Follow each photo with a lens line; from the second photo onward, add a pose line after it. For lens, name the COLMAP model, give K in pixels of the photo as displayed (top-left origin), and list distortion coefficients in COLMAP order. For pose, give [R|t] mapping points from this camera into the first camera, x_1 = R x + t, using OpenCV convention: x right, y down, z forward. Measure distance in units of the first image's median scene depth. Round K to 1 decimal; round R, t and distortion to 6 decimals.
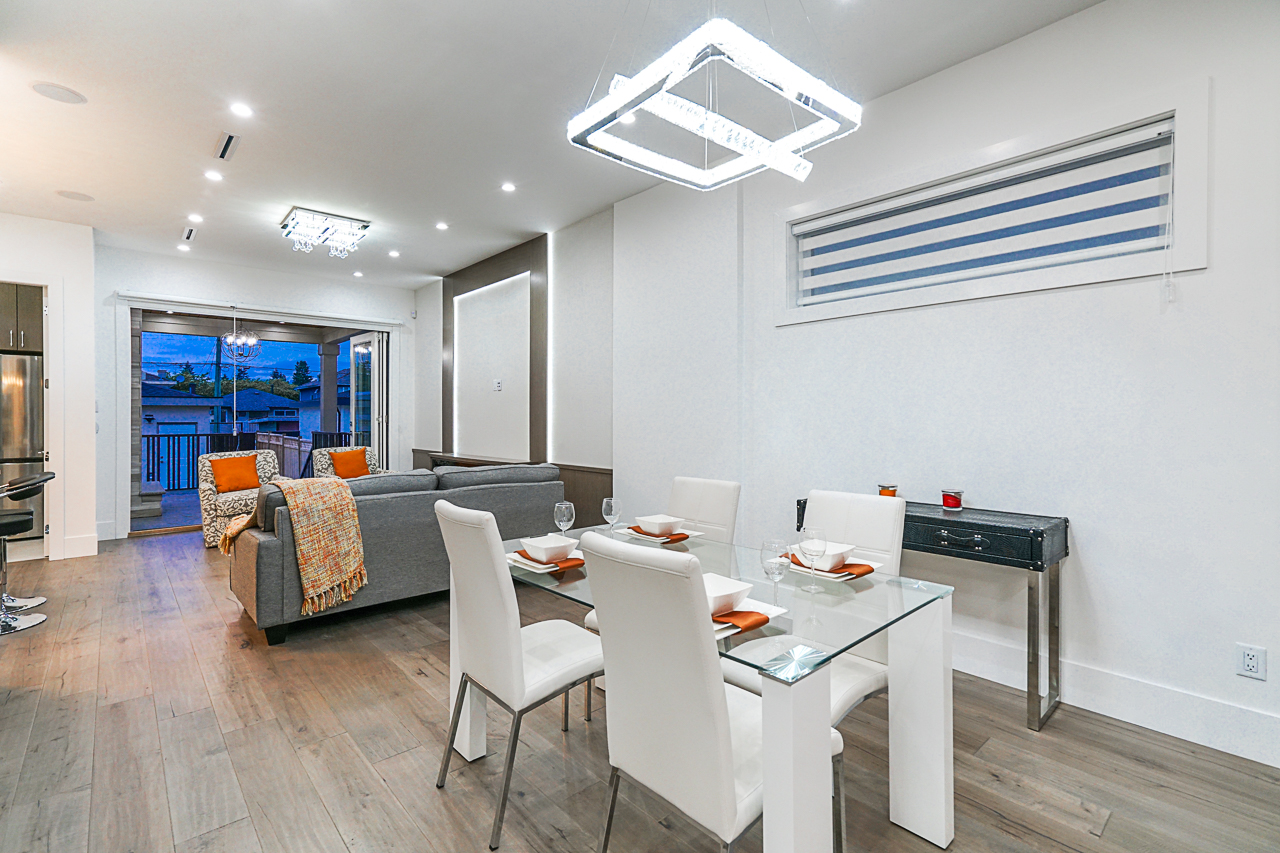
lens RADIAL K [[580.1, 0, 622.5], [0, 580.1, 415.6], [0, 0, 1]] dist [0.001489, 0.005585]
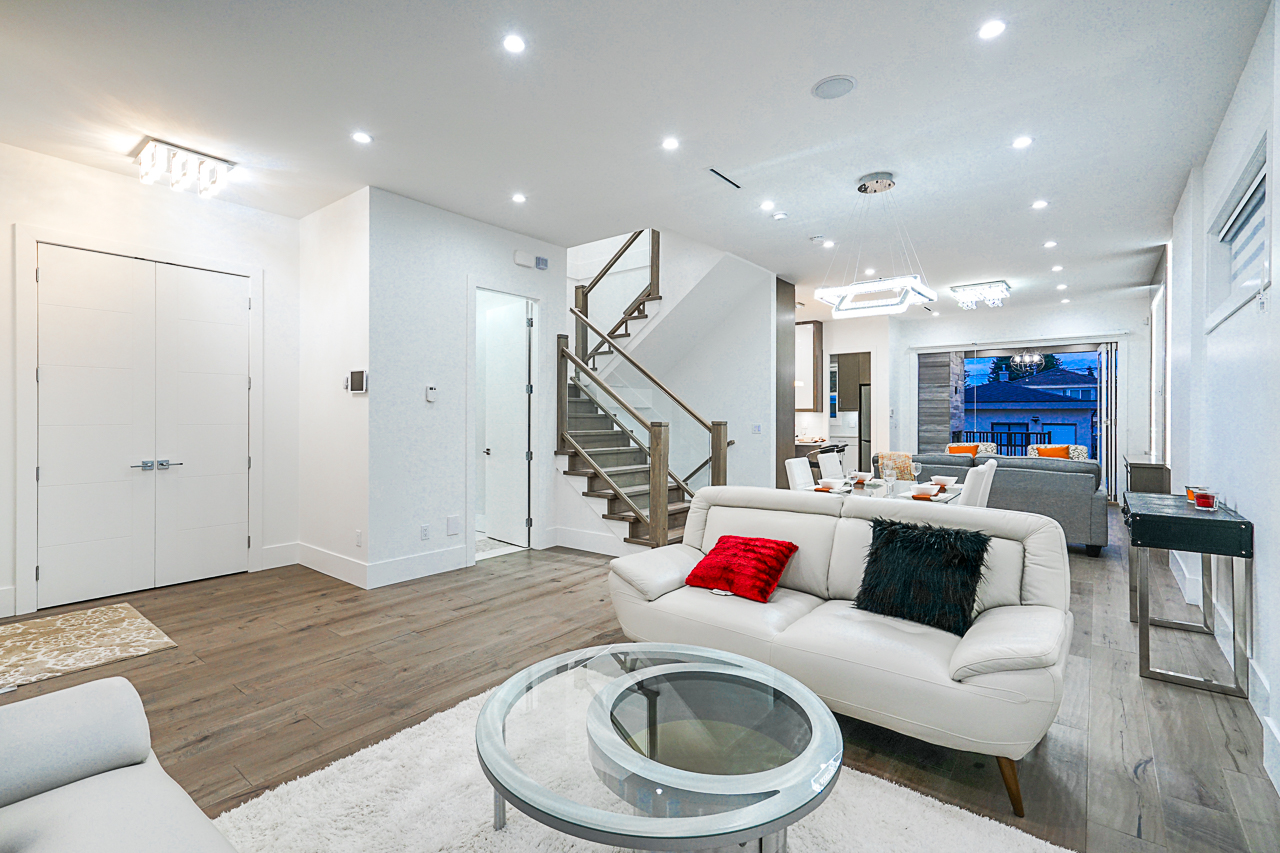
lens RADIAL K [[580.1, 0, 636.1], [0, 580.1, 419.8], [0, 0, 1]] dist [0.001489, 0.005585]
pose [[0.188942, 0.004641, -0.981977, 0.675052], [0.001011, 0.999987, 0.004921, -0.005404], [0.981988, -0.001922, 0.188935, -0.123280]]
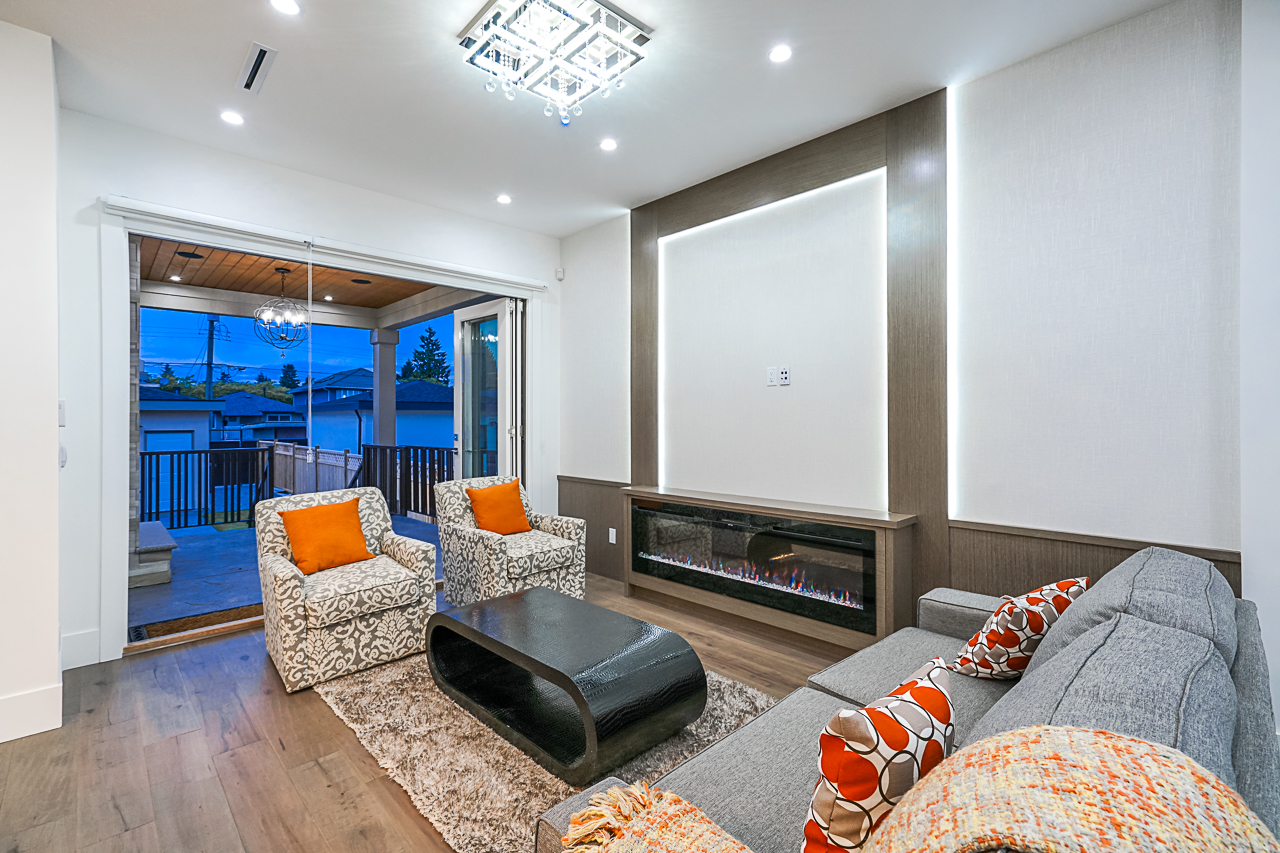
lens RADIAL K [[580.1, 0, 642.1], [0, 580.1, 416.7], [0, 0, 1]] dist [0.001489, 0.005585]
pose [[0.999100, 0.000077, 0.042406, -0.403432], [0.000166, 0.999984, -0.005725, -0.009154], [-0.042406, 0.005726, 0.999084, 0.452627]]
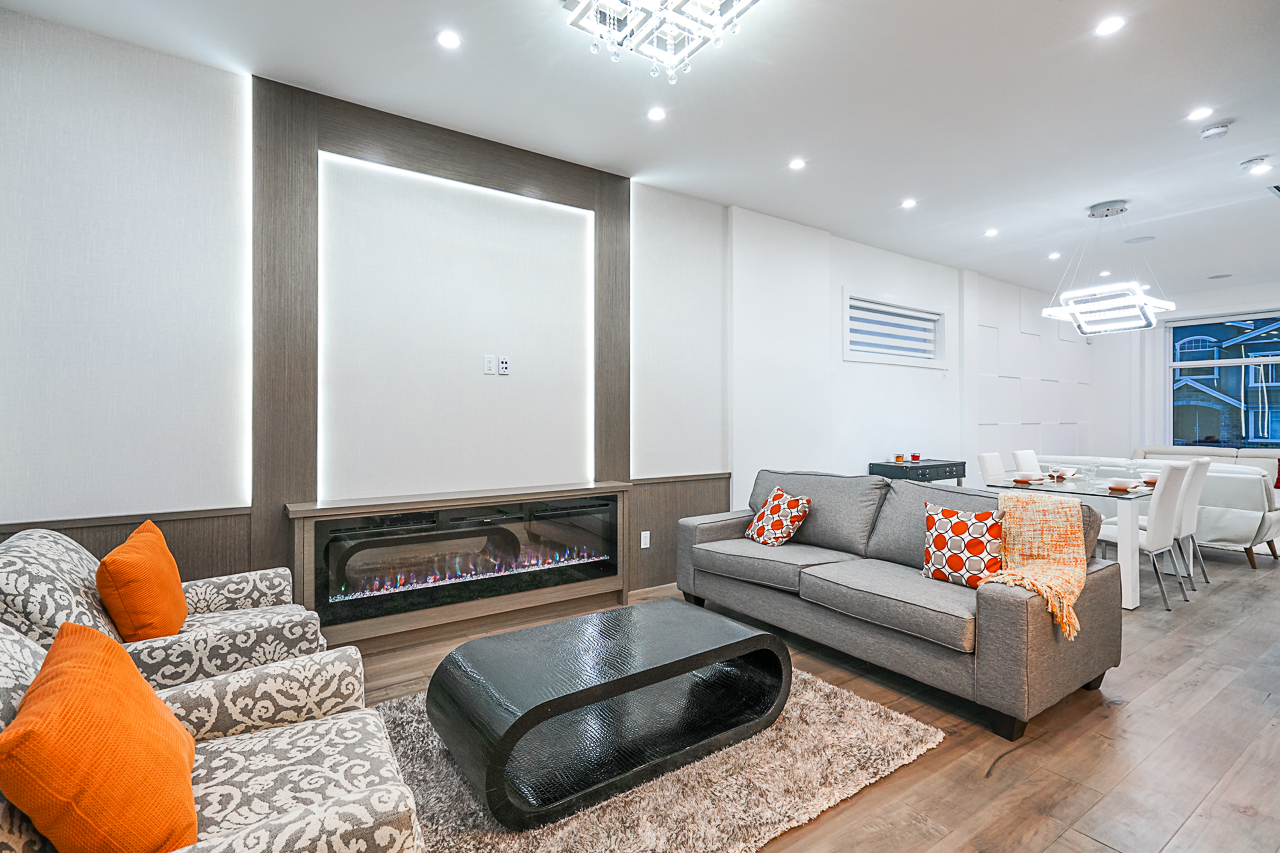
lens RADIAL K [[597.3, 0, 604.5], [0, 597.3, 413.6], [0, 0, 1]] dist [-0.003749, 0.001354]
pose [[0.140310, 0.007770, 0.990077, -0.853198], [-0.003403, 0.999967, -0.007365, 0.000309], [-0.990102, -0.002335, 0.140332, 0.863632]]
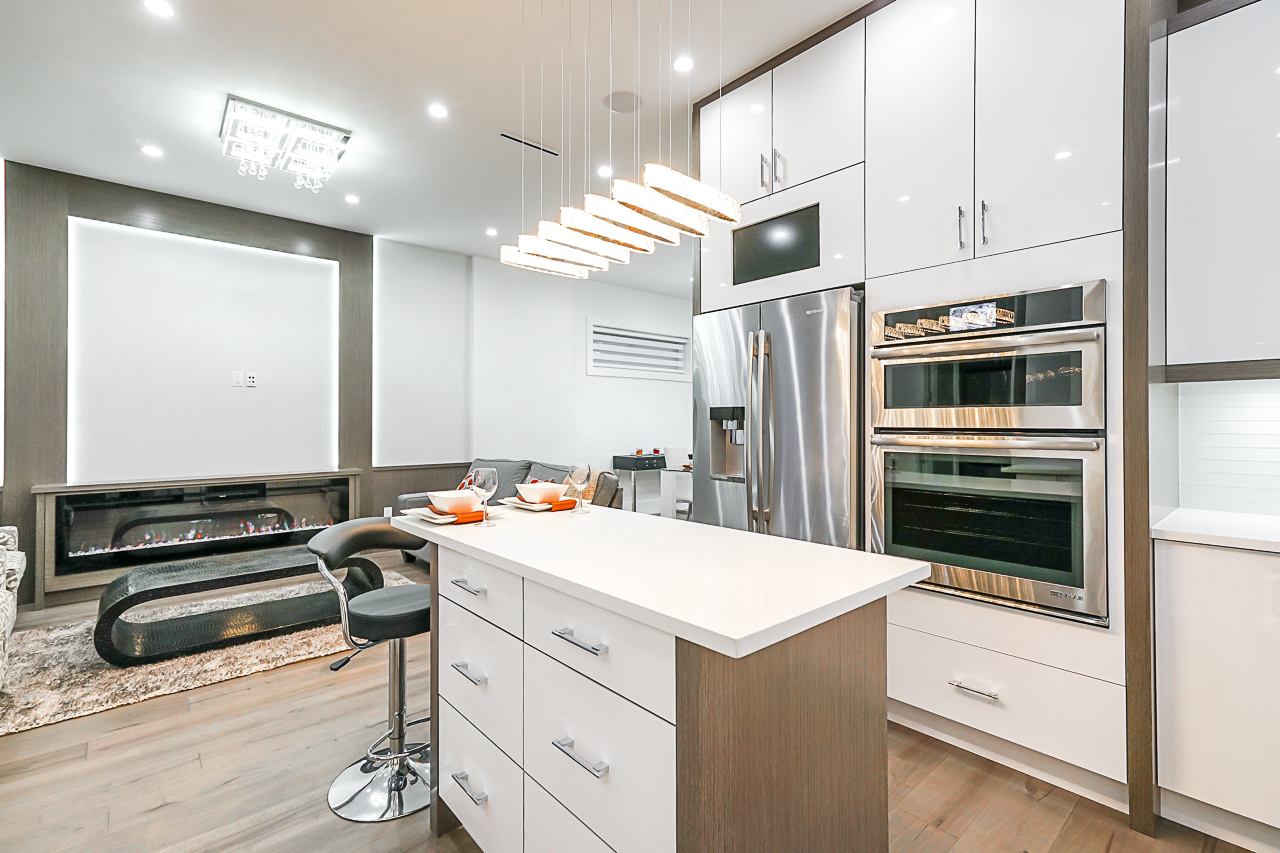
lens RADIAL K [[580.1, 0, 633.7], [0, 580.1, 416.5], [0, 0, 1]] dist [0.001489, 0.005585]
pose [[0.003663, 0.010823, 0.999935, -1.051333], [-0.001251, 0.999941, -0.010818, 0.004601], [-0.999993, -0.001211, 0.003677, 0.515007]]
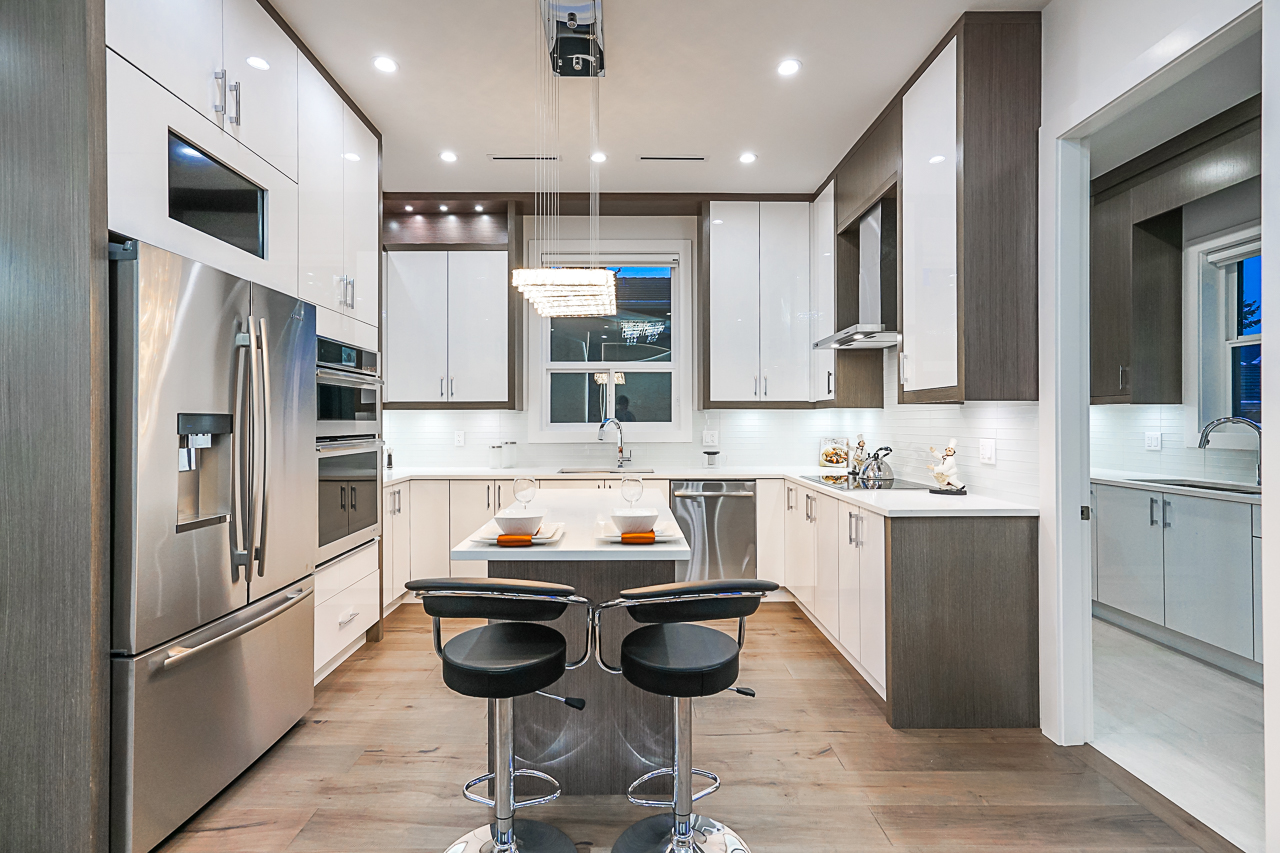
lens RADIAL K [[580.1, 0, 638.0], [0, 580.1, 419.5], [0, 0, 1]] dist [0.001489, 0.005585]
pose [[-0.650084, -0.000003, -0.759862, -0.462847], [0.002905, 0.999993, -0.002490, -0.003955], [0.759856, -0.003827, -0.650080, 0.833902]]
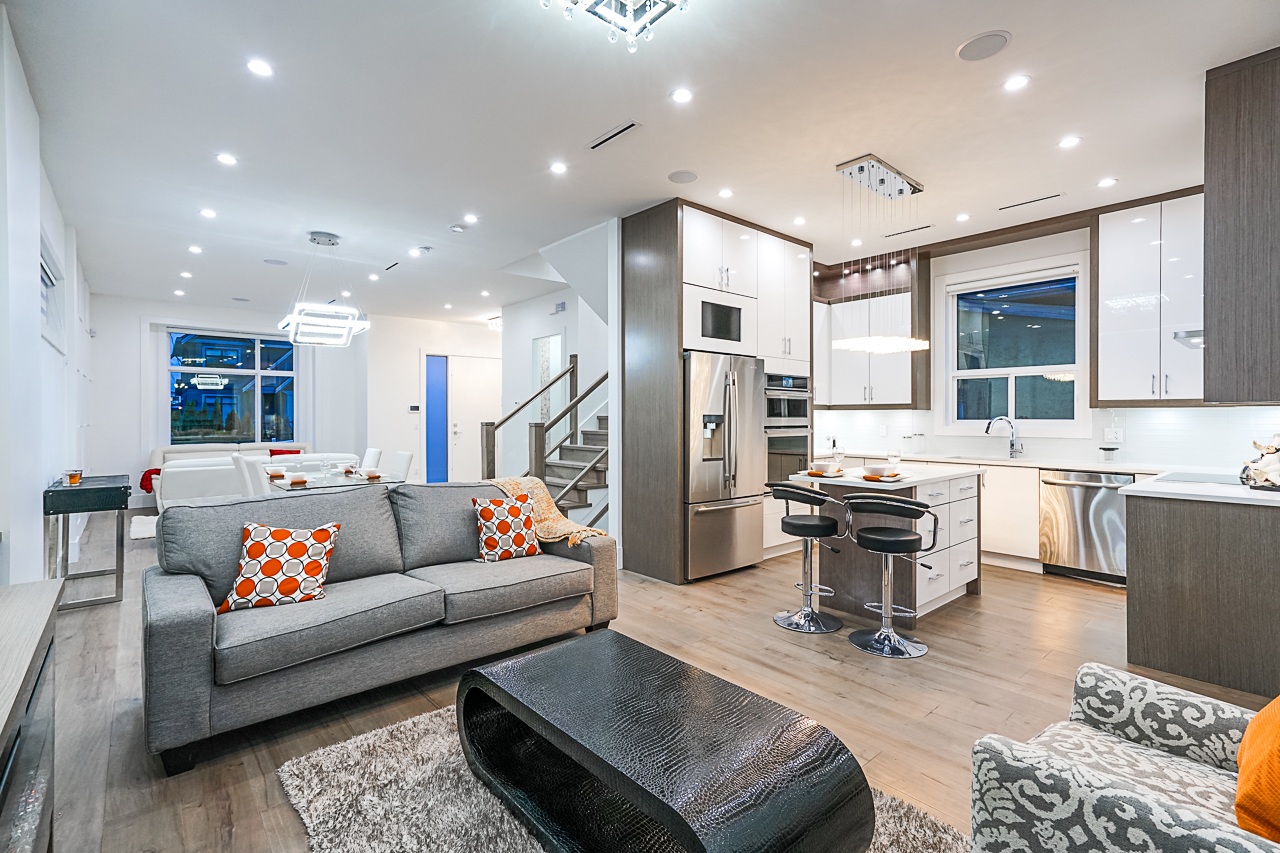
lens RADIAL K [[580.1, 0, 658.0], [0, 580.1, 419.2], [0, 0, 1]] dist [0.001489, 0.005585]
pose [[-0.999724, -0.000115, -0.023502, -0.459602], [-0.000178, 0.999996, 0.002647, -0.004845], [0.023501, 0.002650, -0.999720, 1.228549]]
